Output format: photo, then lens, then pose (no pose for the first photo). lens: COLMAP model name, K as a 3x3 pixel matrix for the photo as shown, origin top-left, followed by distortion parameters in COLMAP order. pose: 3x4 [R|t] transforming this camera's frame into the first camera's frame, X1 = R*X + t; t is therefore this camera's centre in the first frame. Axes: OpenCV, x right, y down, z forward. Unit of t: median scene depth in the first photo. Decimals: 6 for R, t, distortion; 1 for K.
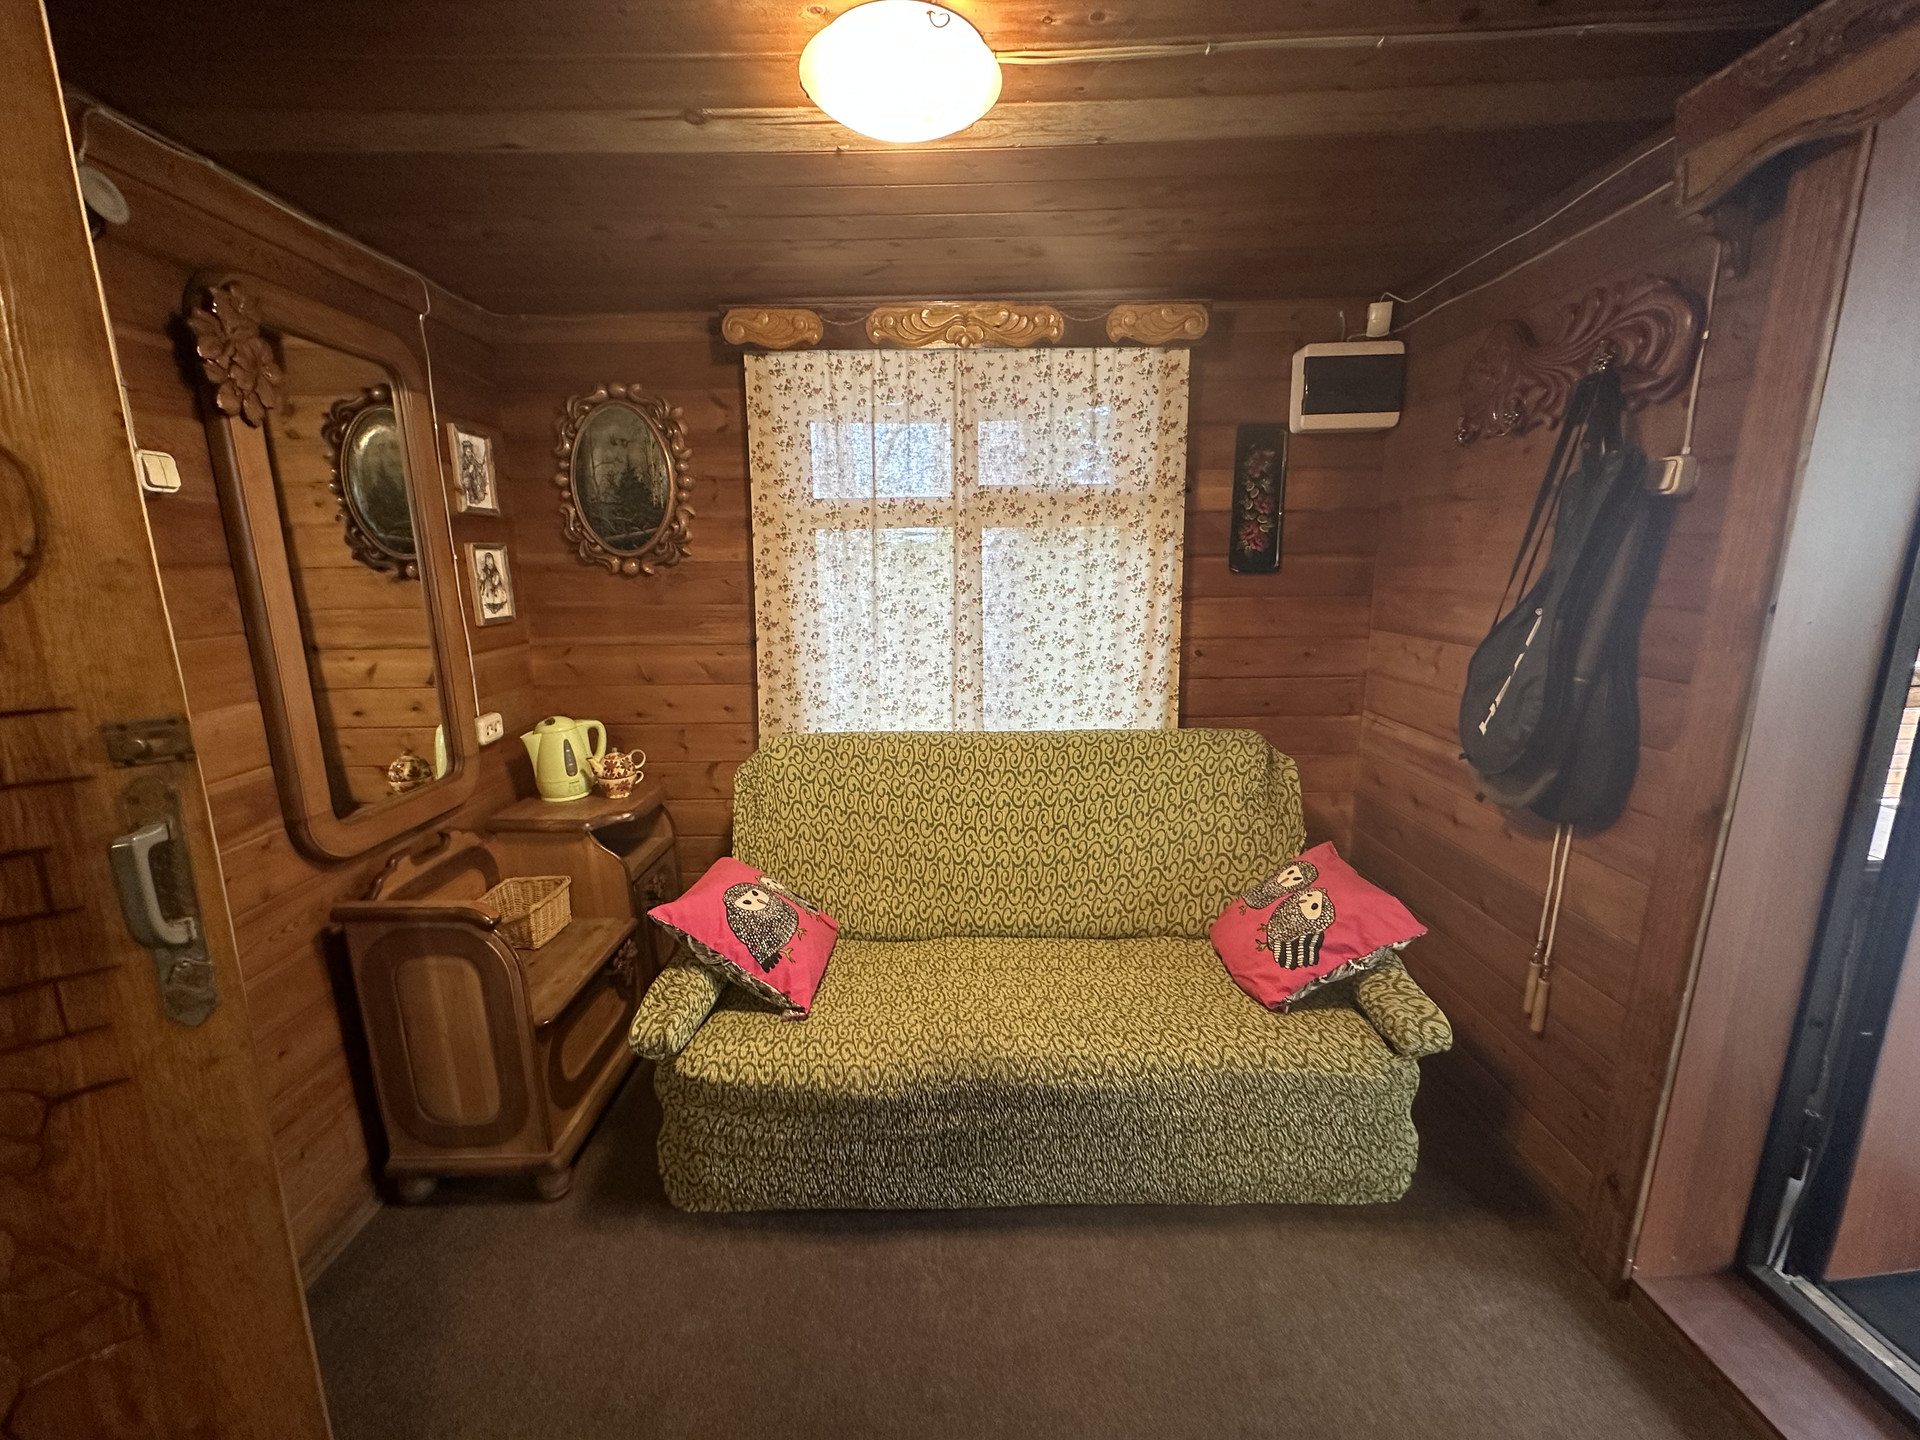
lens RADIAL K [[768.3, 0, 960.0], [0, 768.3, 720.0], [0, 0, 1]] dist [-0.000653, 0.000486]
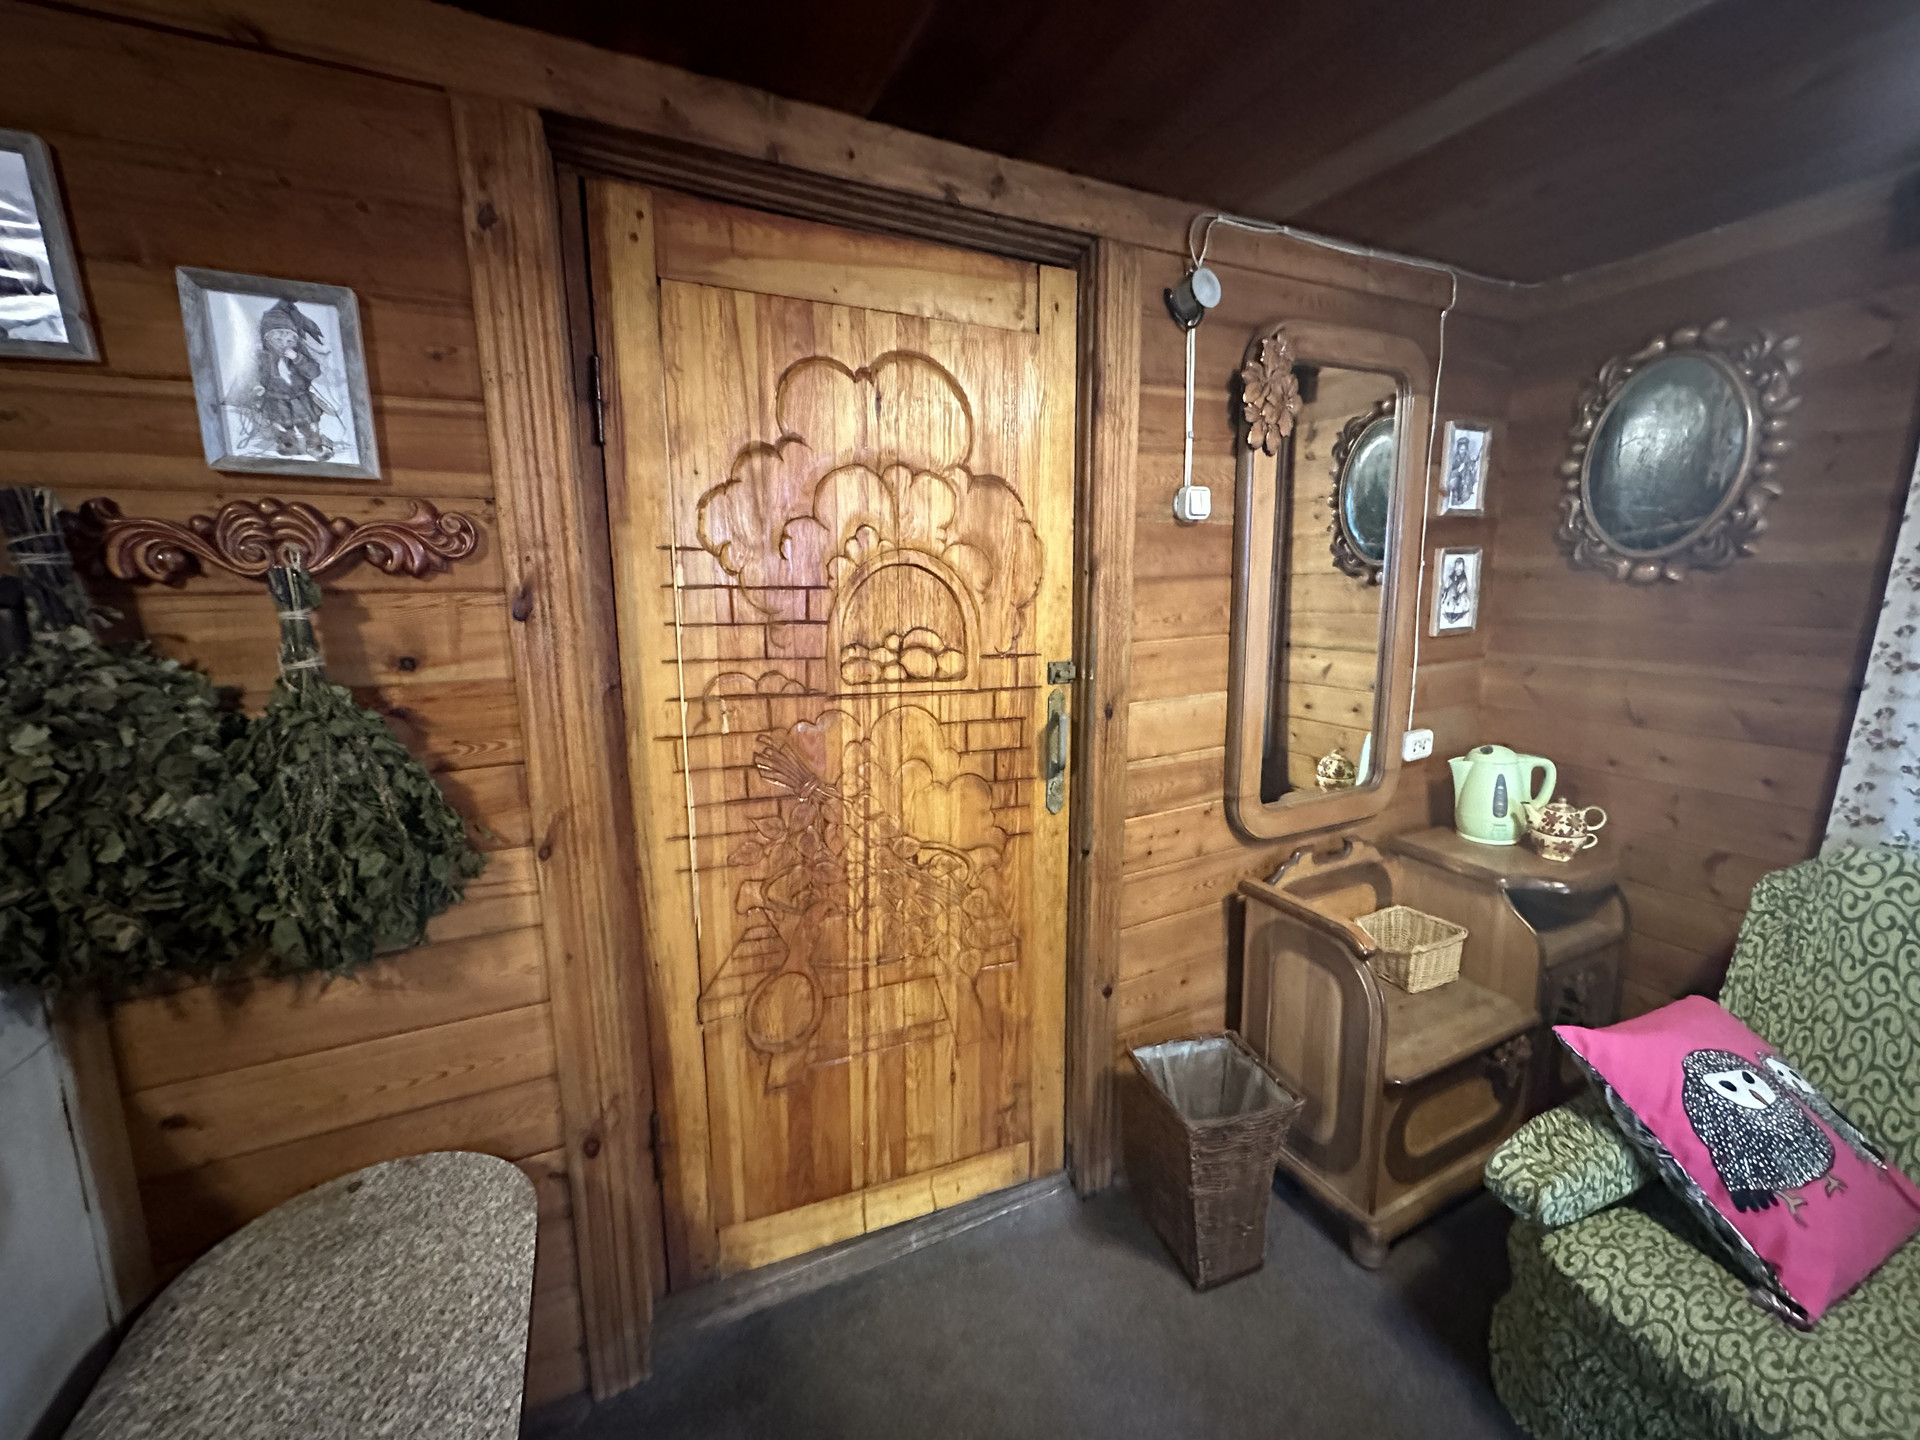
lens RADIAL K [[768.3, 0, 960.0], [0, 768.3, 720.0], [0, 0, 1]] dist [-0.000653, 0.000486]
pose [[0.431764, 0.166065, -0.886568, -0.026276], [-0.163809, 0.980997, 0.103977, -0.026205], [0.886987, 0.100334, 0.450762, 0.078230]]
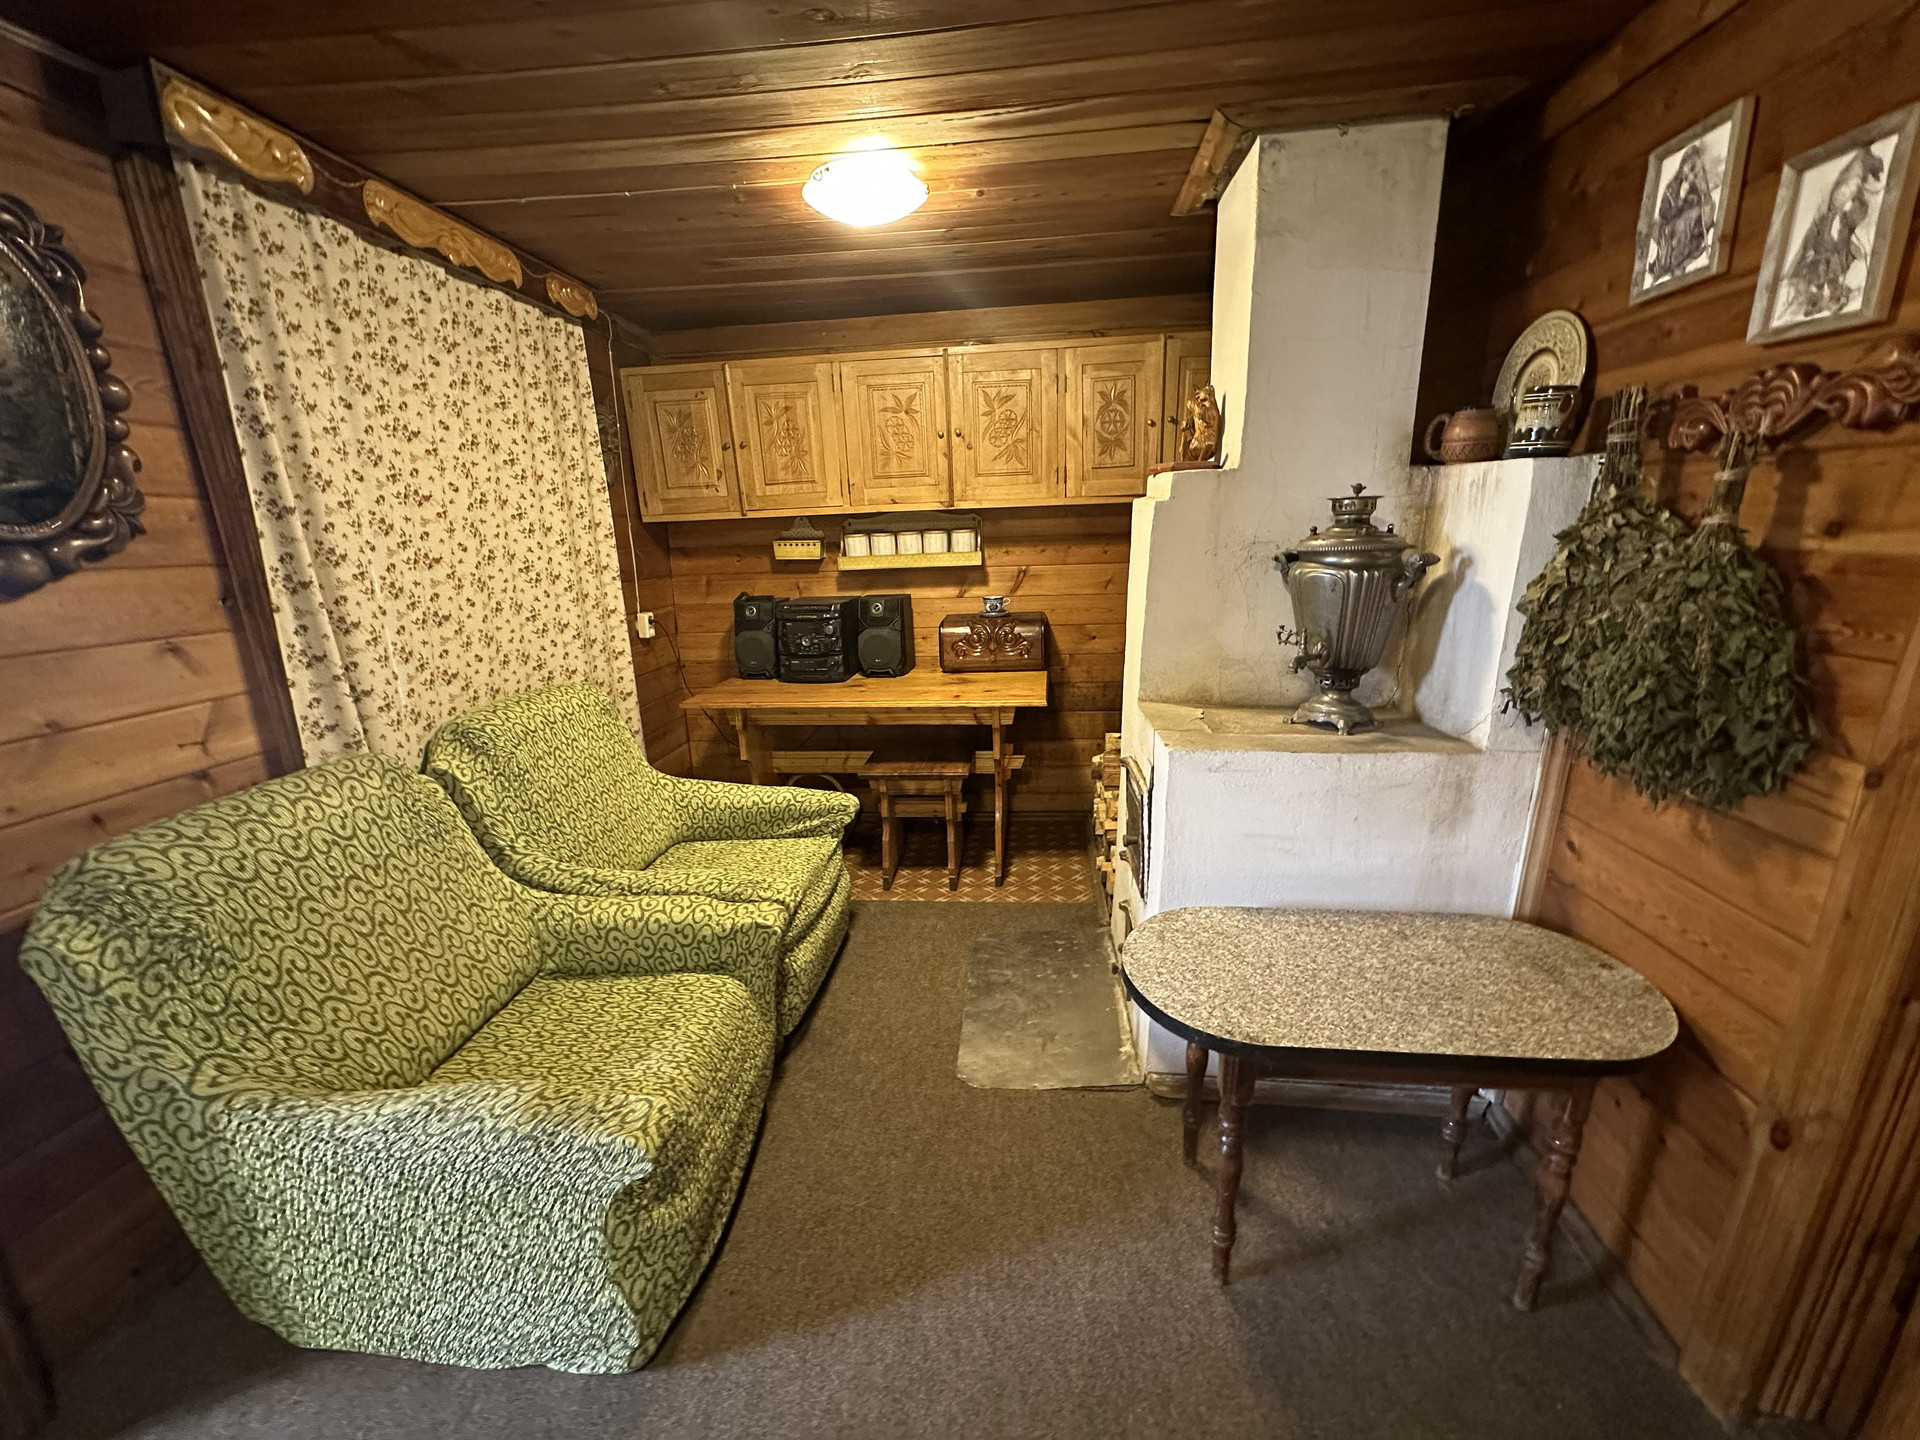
lens RADIAL K [[768.3, 0, 960.0], [0, 768.3, 720.0], [0, 0, 1]] dist [-0.000653, 0.000486]
pose [[-0.994648, 0.014328, 0.102325, -0.416999], [0.057843, 0.897822, 0.436543, -0.199405], [-0.085615, 0.440125, -0.893846, 1.389713]]
